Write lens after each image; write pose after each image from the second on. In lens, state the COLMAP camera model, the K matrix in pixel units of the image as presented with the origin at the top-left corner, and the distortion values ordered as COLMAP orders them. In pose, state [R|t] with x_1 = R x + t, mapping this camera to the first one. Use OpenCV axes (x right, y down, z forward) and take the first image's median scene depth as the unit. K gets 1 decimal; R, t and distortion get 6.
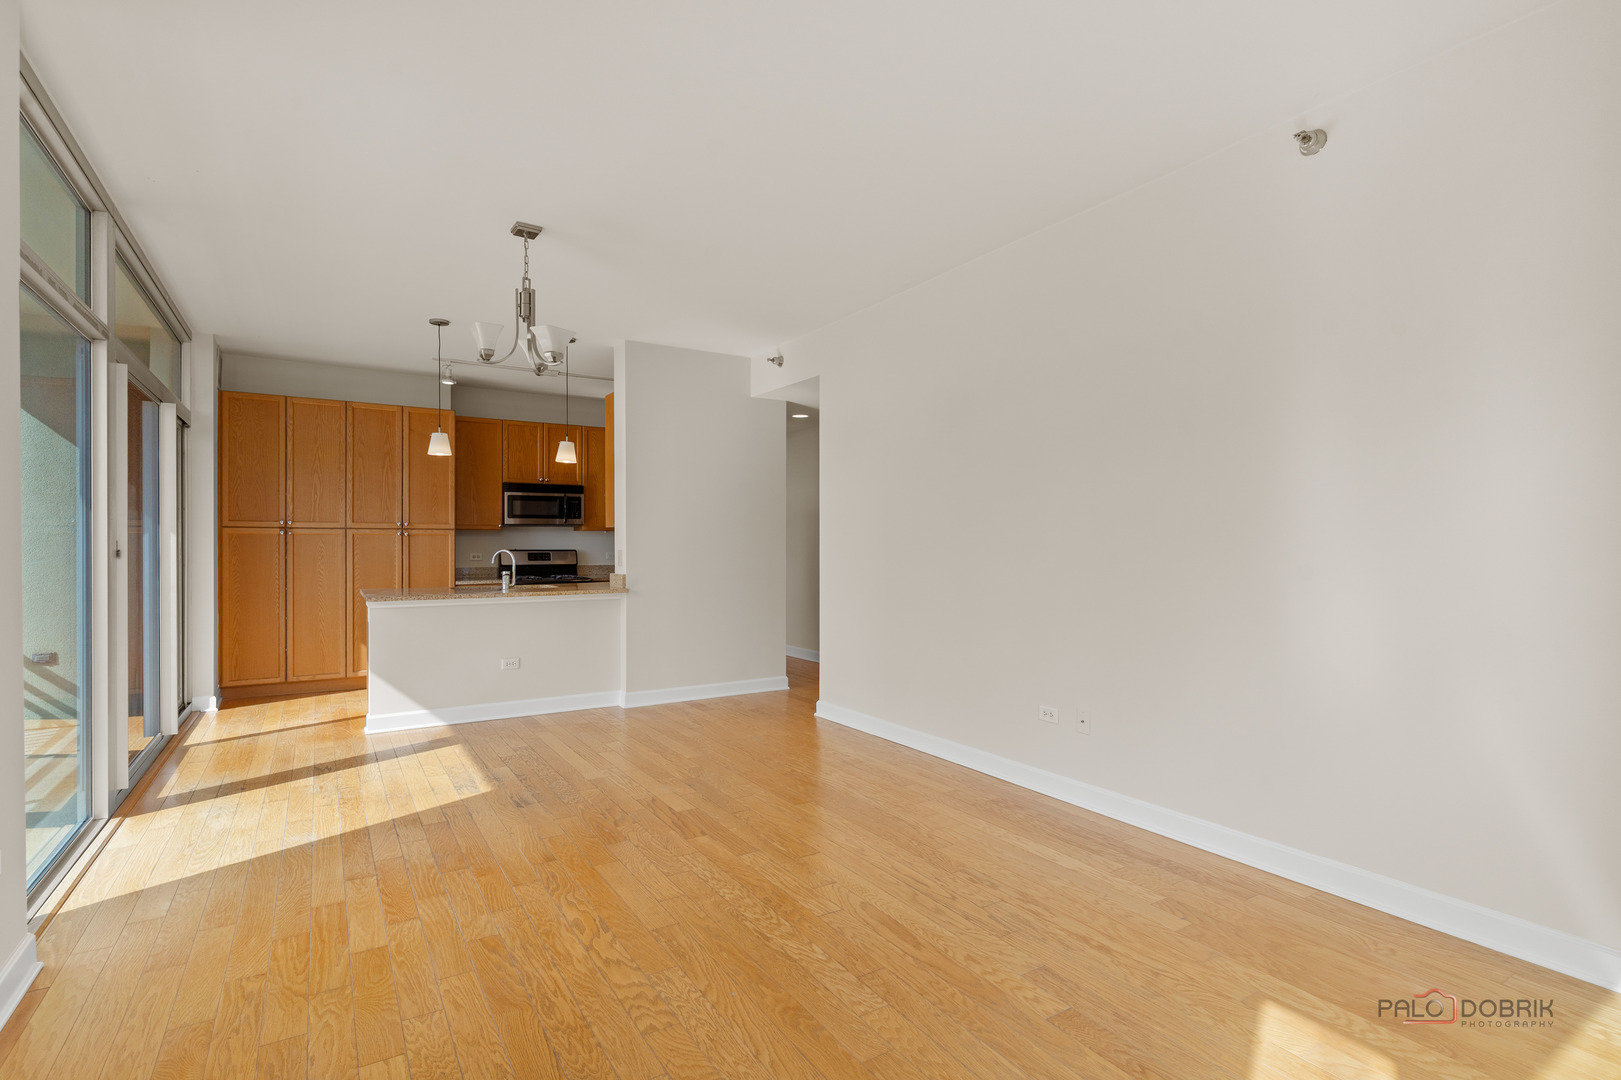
lens RADIAL K [[779.0, 0, 810.5], [0, 779.0, 540.0], [0, 0, 1]] dist [0.000656, 0.000241]
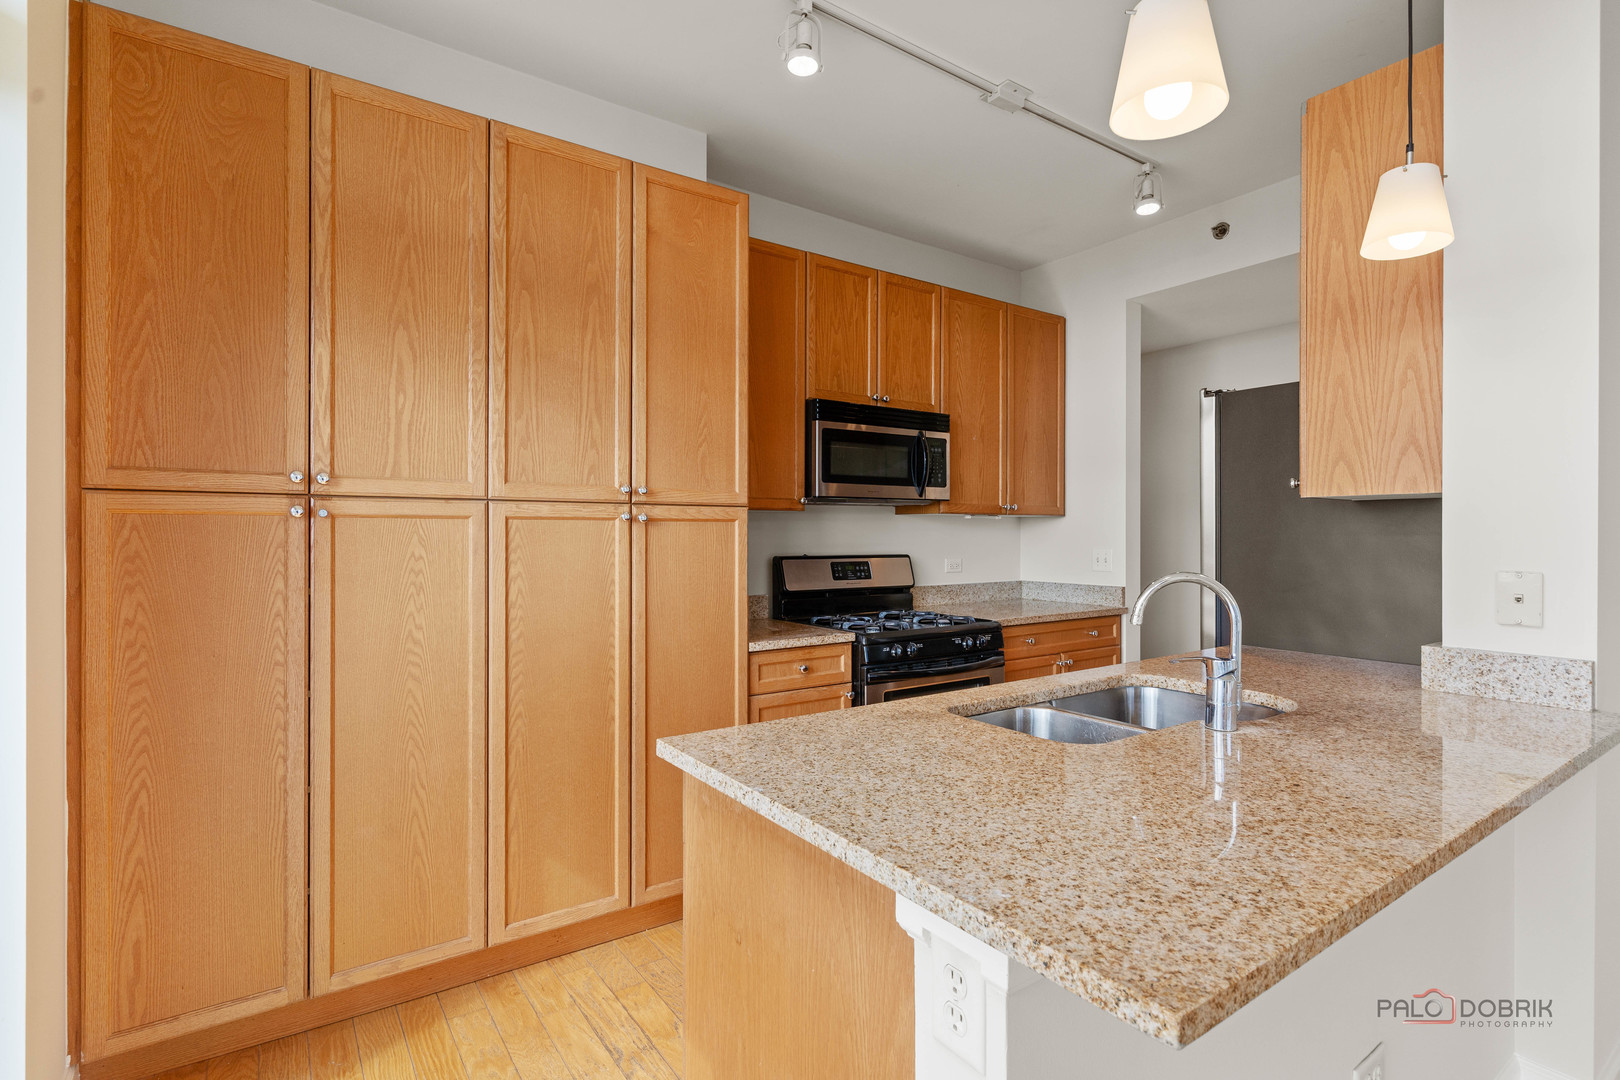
lens RADIAL K [[780.2, 0, 814.6], [0, 780.2, 529.1], [0, 0, 1]] dist [0.001554, 0.000156]
pose [[0.998881, -0.001147, 0.047285, -0.490185], [0.001376, 0.999987, -0.004811, -0.000523], [-0.047279, 0.004870, 0.998870, 0.685495]]
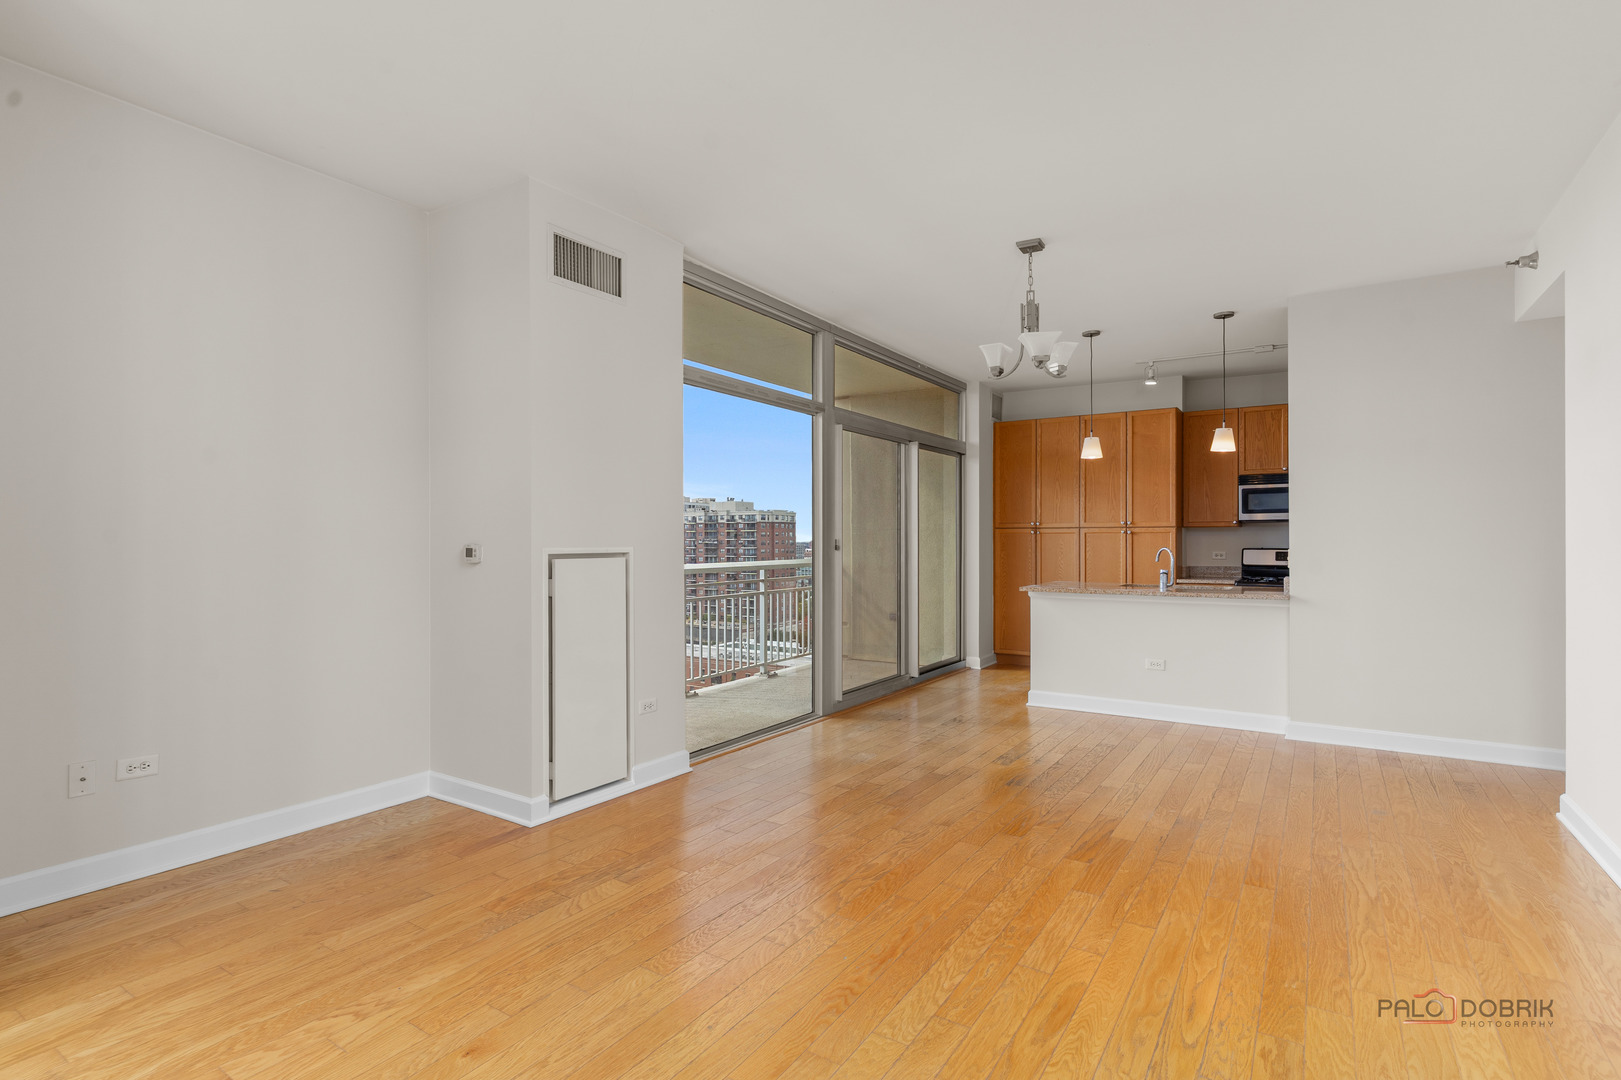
lens RADIAL K [[794.6, 0, 810.5], [0, 794.6, 540.0], [0, 0, 1]] dist [0.000022, 0.000342]
pose [[0.414705, -0.000812, -0.909956, 0.303830], [0.004322, 0.999990, 0.001078, -0.000121], [0.909946, -0.004380, 0.414704, 0.171077]]
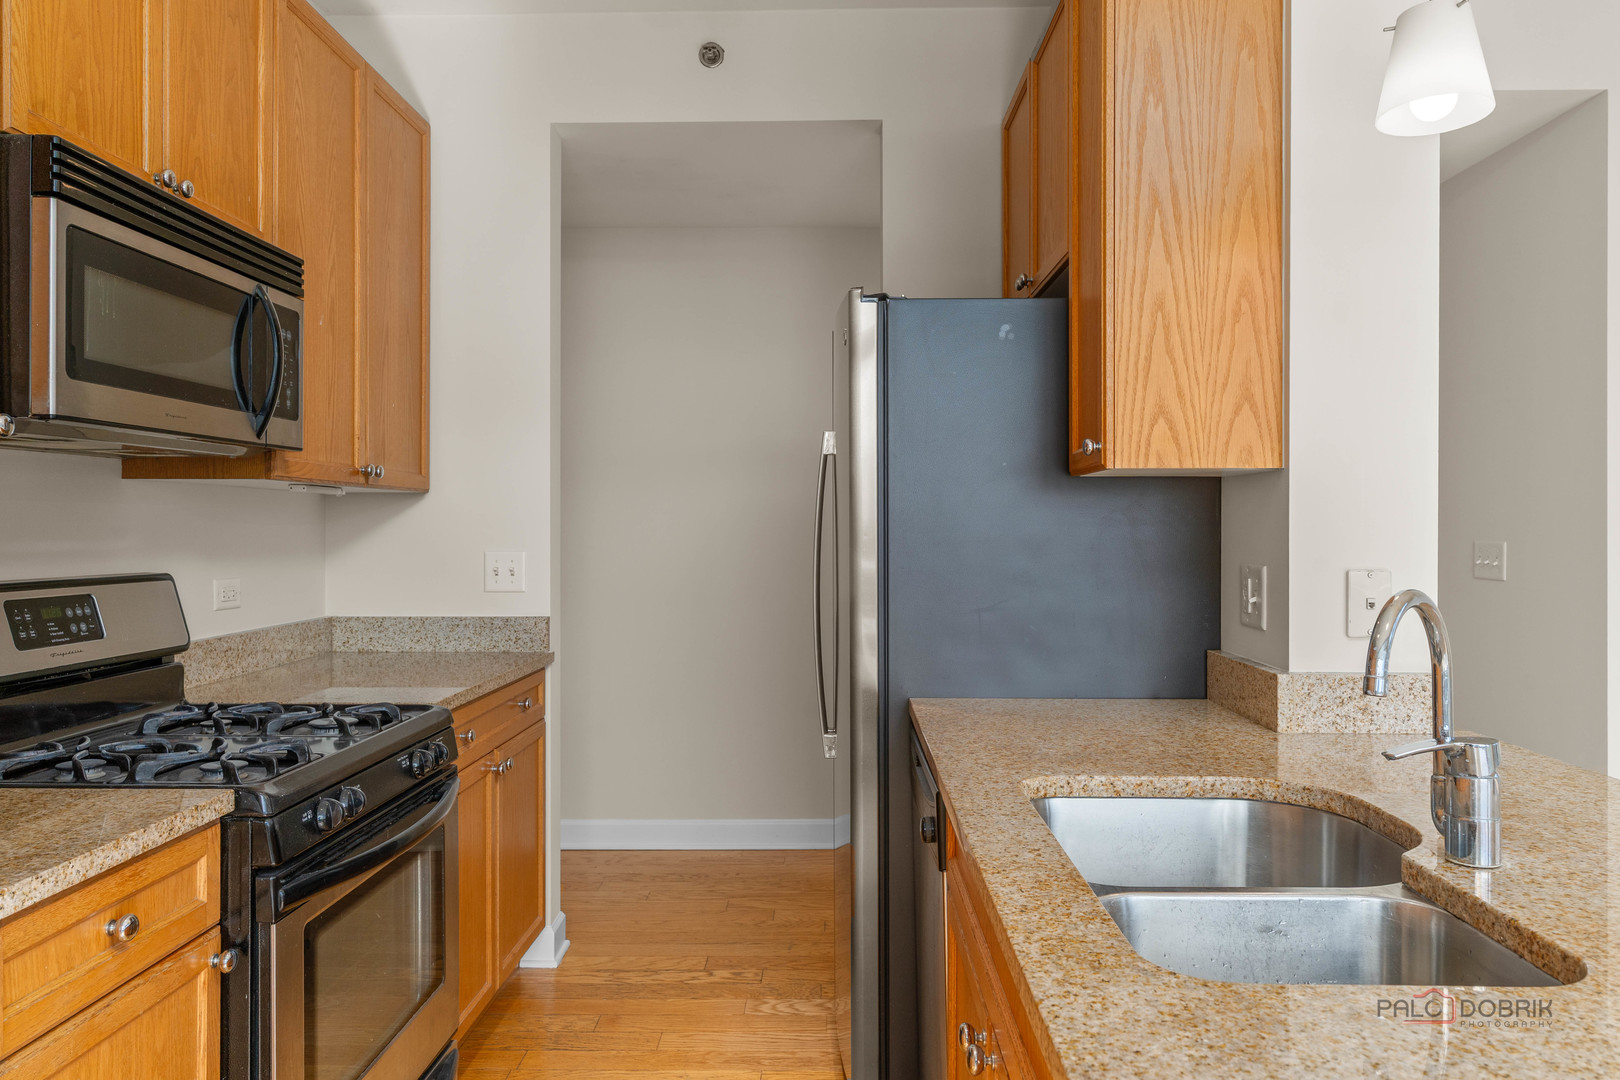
lens RADIAL K [[1130.1, 0, 814.3], [0, 1130.1, 521.5], [0, 0, 1]] dist [0.006391, 0.000413]
pose [[0.554131, 0.002779, 0.832425, -0.582196], [0.000879, 0.999992, -0.003924, 0.000954], [-0.832429, 0.002906, 0.554124, 0.904054]]
